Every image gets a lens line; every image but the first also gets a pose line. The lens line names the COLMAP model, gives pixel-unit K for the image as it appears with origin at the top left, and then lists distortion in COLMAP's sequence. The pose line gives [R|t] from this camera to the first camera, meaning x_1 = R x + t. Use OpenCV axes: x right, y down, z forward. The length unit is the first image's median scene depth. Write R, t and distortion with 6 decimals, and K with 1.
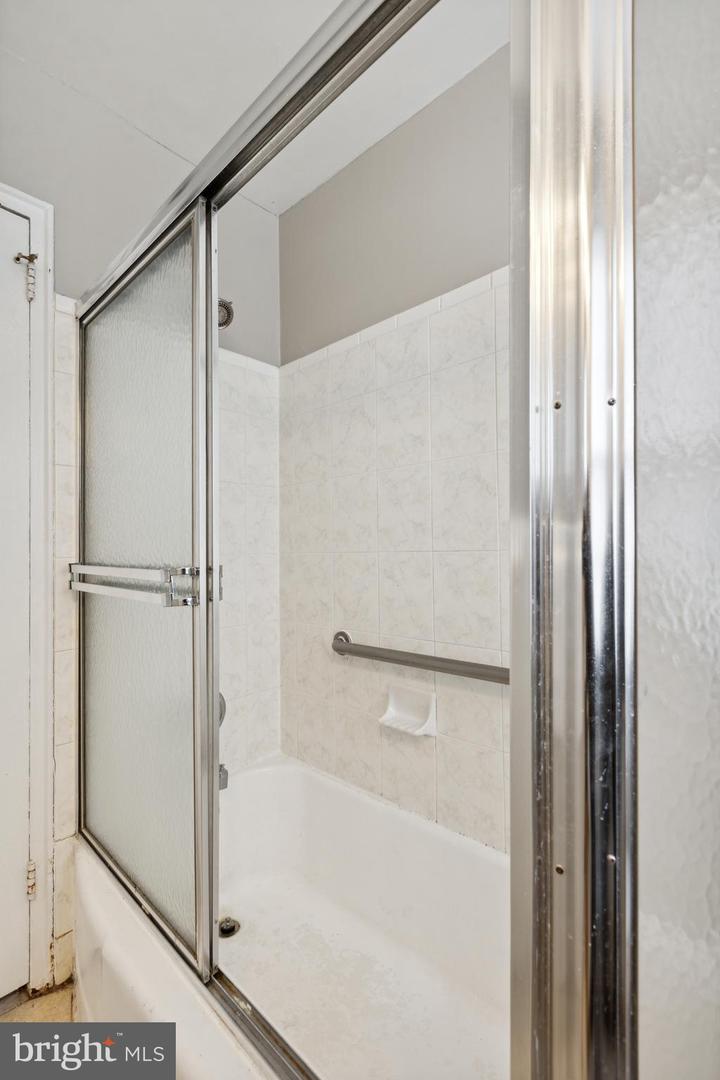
lens RADIAL K [[485.8, 0, 353.0], [0, 485.8, 544.4], [0, 0, 1]] dist [0.000053, -0.000089]
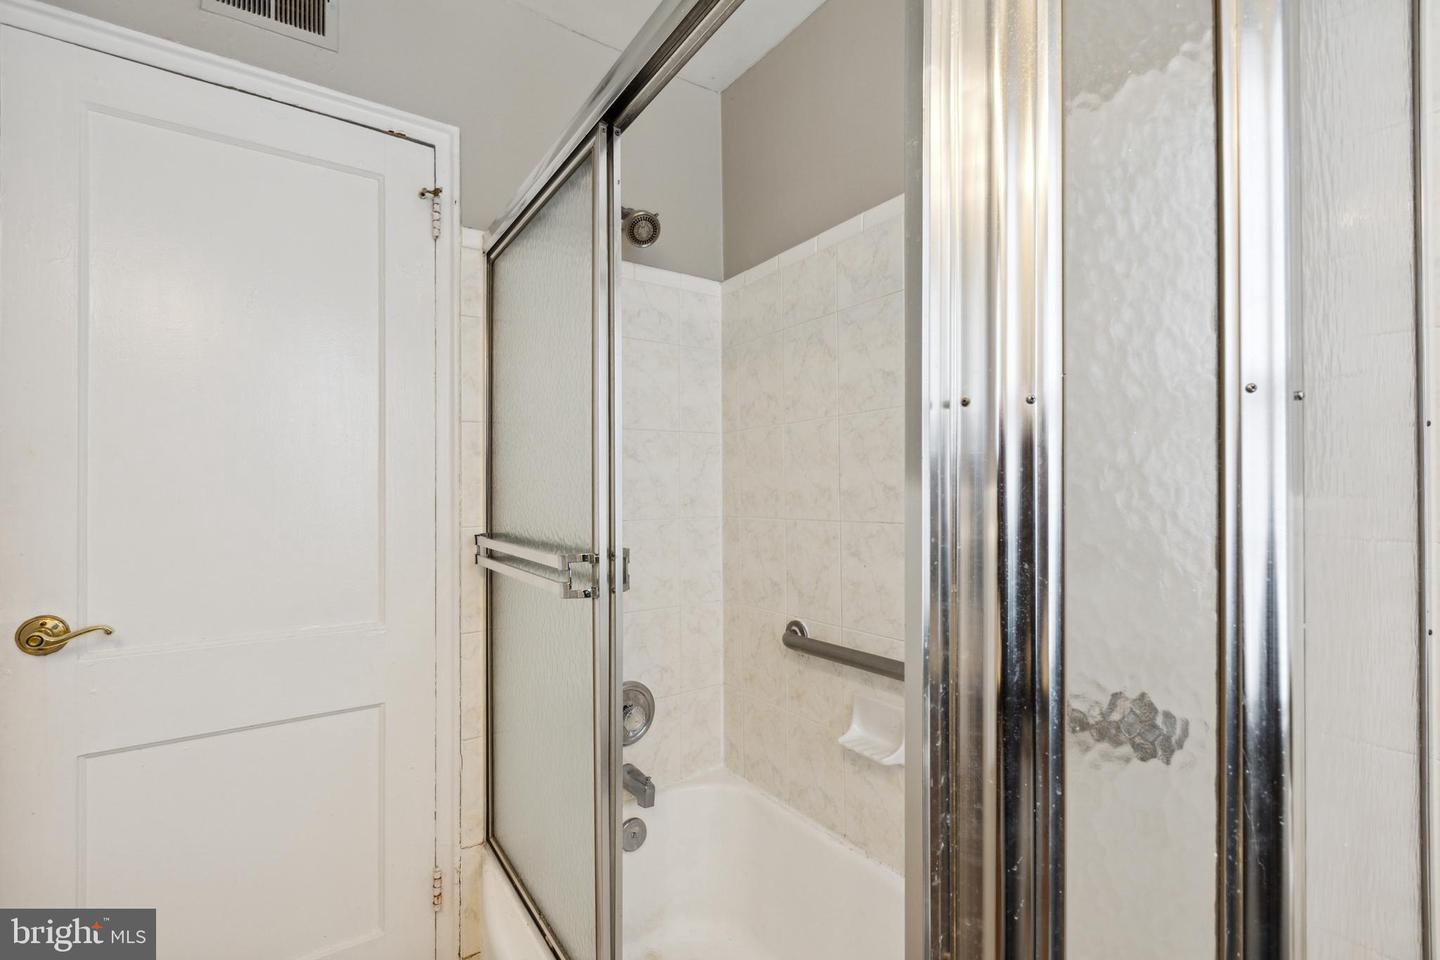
lens RADIAL K [[647.8, 0, 720.0], [0, 647.8, 480.0], [0, 0, 1]] dist [0.000053, -0.000089]
pose [[0.978364, -0.001434, -0.206888, 0.079597], [0.001436, 0.999999, -0.000141, -0.050934], [0.206888, -0.000160, 0.978365, -0.047788]]
